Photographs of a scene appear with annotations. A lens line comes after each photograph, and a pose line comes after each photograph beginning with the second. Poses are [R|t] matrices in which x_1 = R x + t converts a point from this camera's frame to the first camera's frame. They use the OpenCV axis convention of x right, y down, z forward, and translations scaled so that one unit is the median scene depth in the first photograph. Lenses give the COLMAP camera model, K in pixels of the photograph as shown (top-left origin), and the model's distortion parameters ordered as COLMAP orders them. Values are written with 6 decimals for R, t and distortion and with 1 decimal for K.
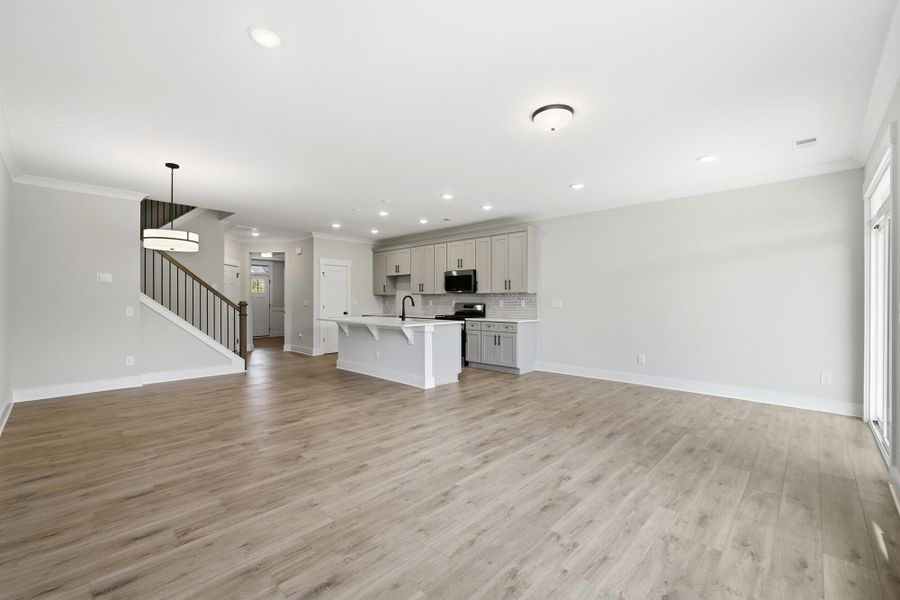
lens RADIAL K [[382.4, 0, 449.1], [0, 382.4, 298.3], [0, 0, 1]] dist [-0.010034, 0.000335]
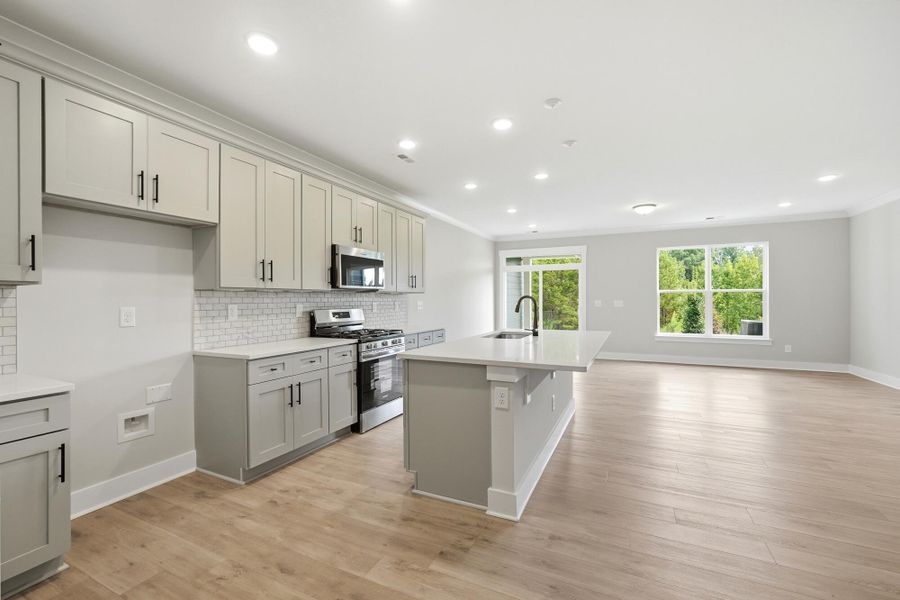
lens RADIAL K [[382.4, 0, 449.1], [0, 382.4, 298.3], [0, 0, 1]] dist [-0.010034, 0.000335]
pose [[-0.310484, 0.003451, 0.950572, -0.566334], [0.000745, 0.999994, -0.003387, -0.000289], [-0.950578, -0.000343, -0.310485, 1.133532]]
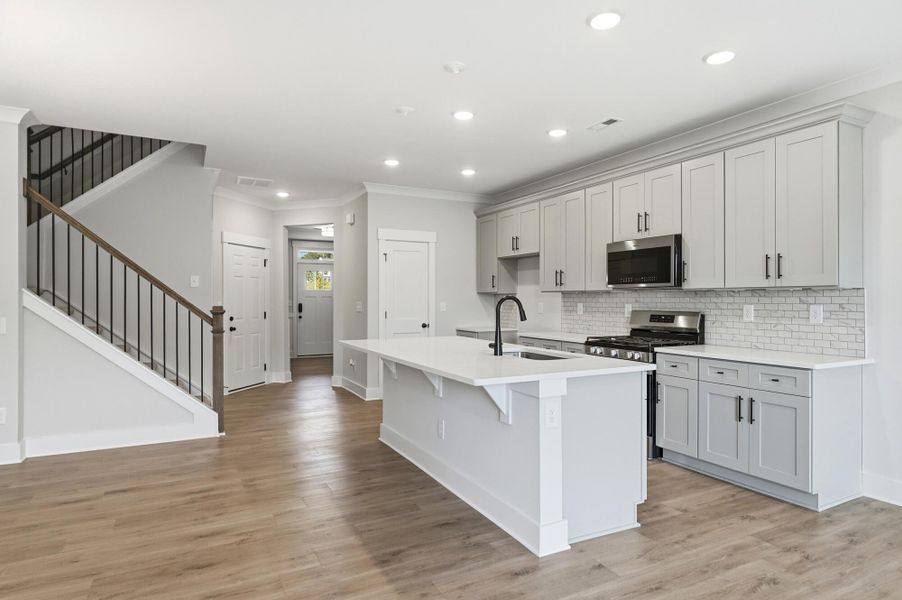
lens RADIAL K [[508.8, 0, 451.0], [0, 508.8, 300.0], [0, 0, 1]] dist [-0.002394, 0.000453]
pose [[0.946172, 0.000496, -0.323665, 0.009701], [0.001733, 0.999977, 0.006599, -0.005198], [0.323661, -0.006805, 0.946149, 0.393615]]
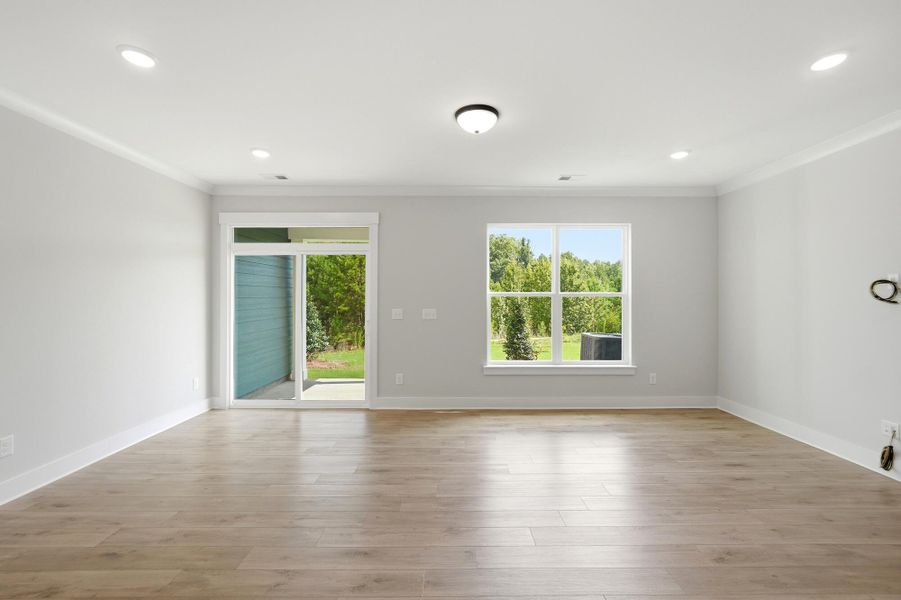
lens RADIAL K [[382.8, 0, 449.6], [0, 382.8, 298.3], [0, 0, 1]] dist [-0.010034, 0.000335]
pose [[-0.694492, -0.000476, 0.719501, -0.154749], [-0.001759, 0.999998, -0.001037, -0.015249], [-0.719499, -0.001985, -0.694491, 0.746510]]
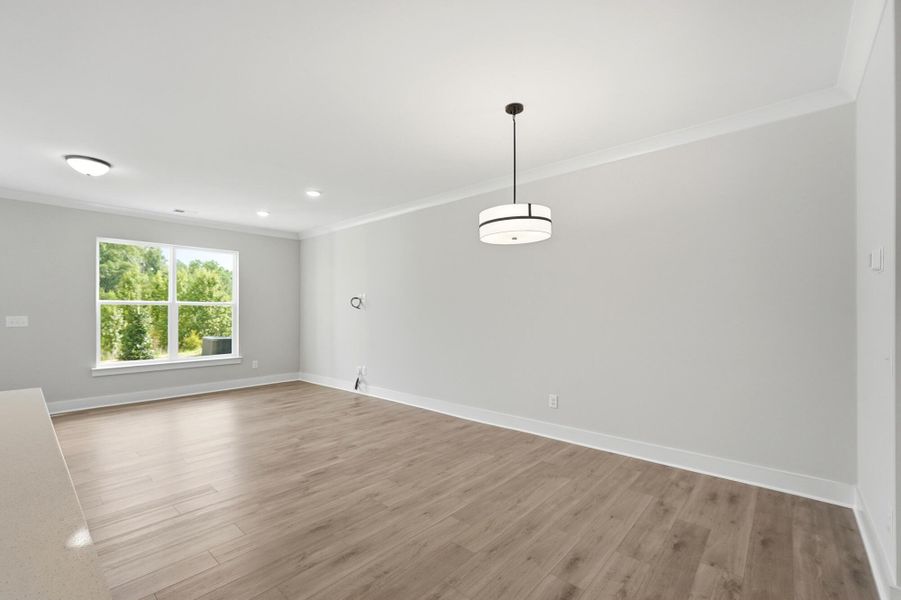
lens RADIAL K [[388.4, 0, 443.3], [0, 388.4, 308.2], [0, 0, 1]] dist [-0.002217, -0.000222]
pose [[-0.999552, 0.000601, -0.029910, -0.354035], [0.000942, 0.999935, -0.011398, -0.002433], [0.029901, -0.011421, -0.999488, 0.989176]]
